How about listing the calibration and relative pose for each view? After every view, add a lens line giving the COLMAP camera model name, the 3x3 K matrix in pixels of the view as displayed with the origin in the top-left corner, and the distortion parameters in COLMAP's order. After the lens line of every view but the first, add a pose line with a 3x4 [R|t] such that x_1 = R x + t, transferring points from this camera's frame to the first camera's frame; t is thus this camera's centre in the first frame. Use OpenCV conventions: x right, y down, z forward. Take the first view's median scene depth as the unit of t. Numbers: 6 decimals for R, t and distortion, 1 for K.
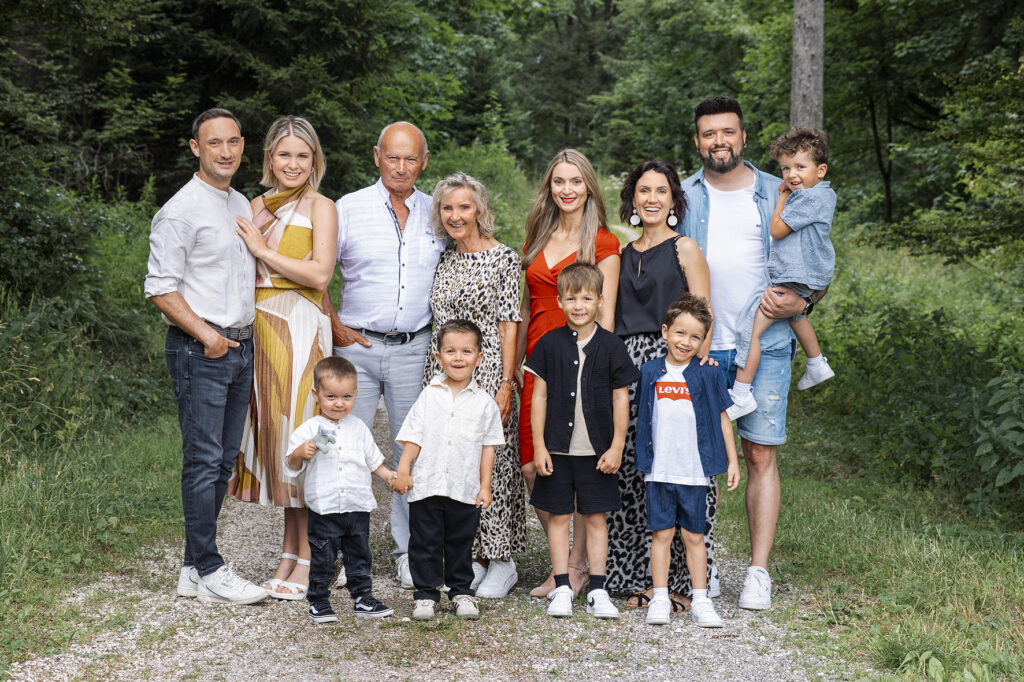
lens RADIAL K [[2317.7, 0, 512.0], [0, 2317.7, 341.0], [0, 0, 1]] dist [-0.006815, 0.343156]
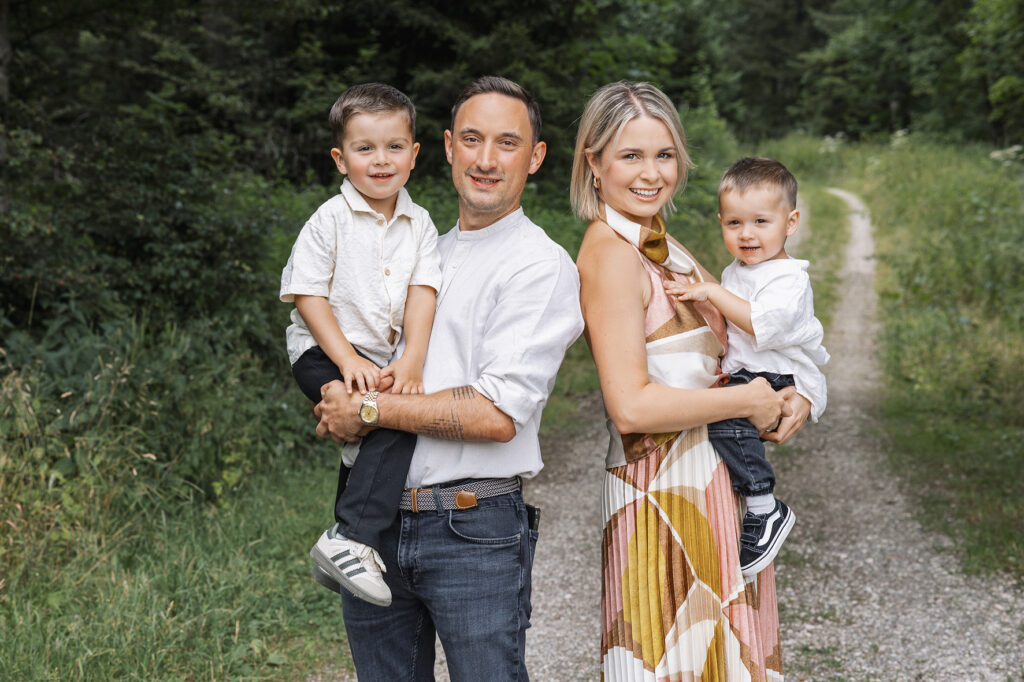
lens RADIAL K [[2226.0, 0, 455.9], [0, 2226.0, 342.5], [0, 0, 1]] dist [0.191192, -0.326729]
pose [[0.993255, -0.013978, -0.115106, -0.007191], [0.016365, 0.999670, 0.019822, -0.011675], [0.114791, -0.021573, 0.993155, 0.094512]]
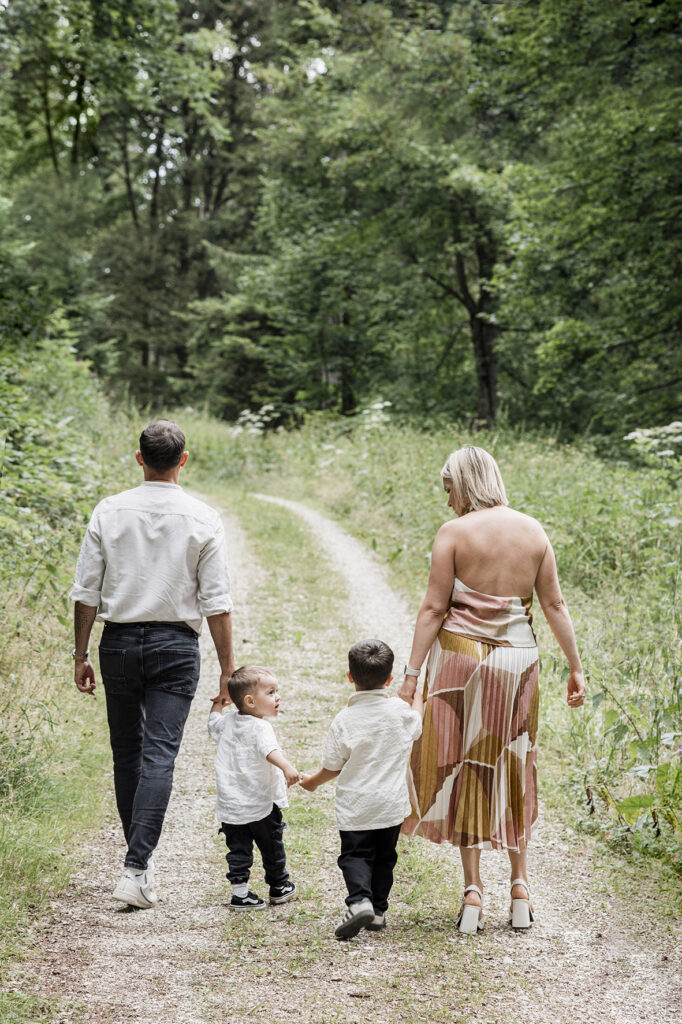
lens RADIAL K [[2317.7, 0, 341.0], [0, 2317.7, 512.0], [0, 0, 1]] dist [-0.006815, 0.343156]
pose [[0.991617, 0.030239, 0.125624, -0.012161], [-0.024529, 0.998605, -0.046753, -0.030570], [-0.126862, 0.043280, 0.990976, 0.692381]]
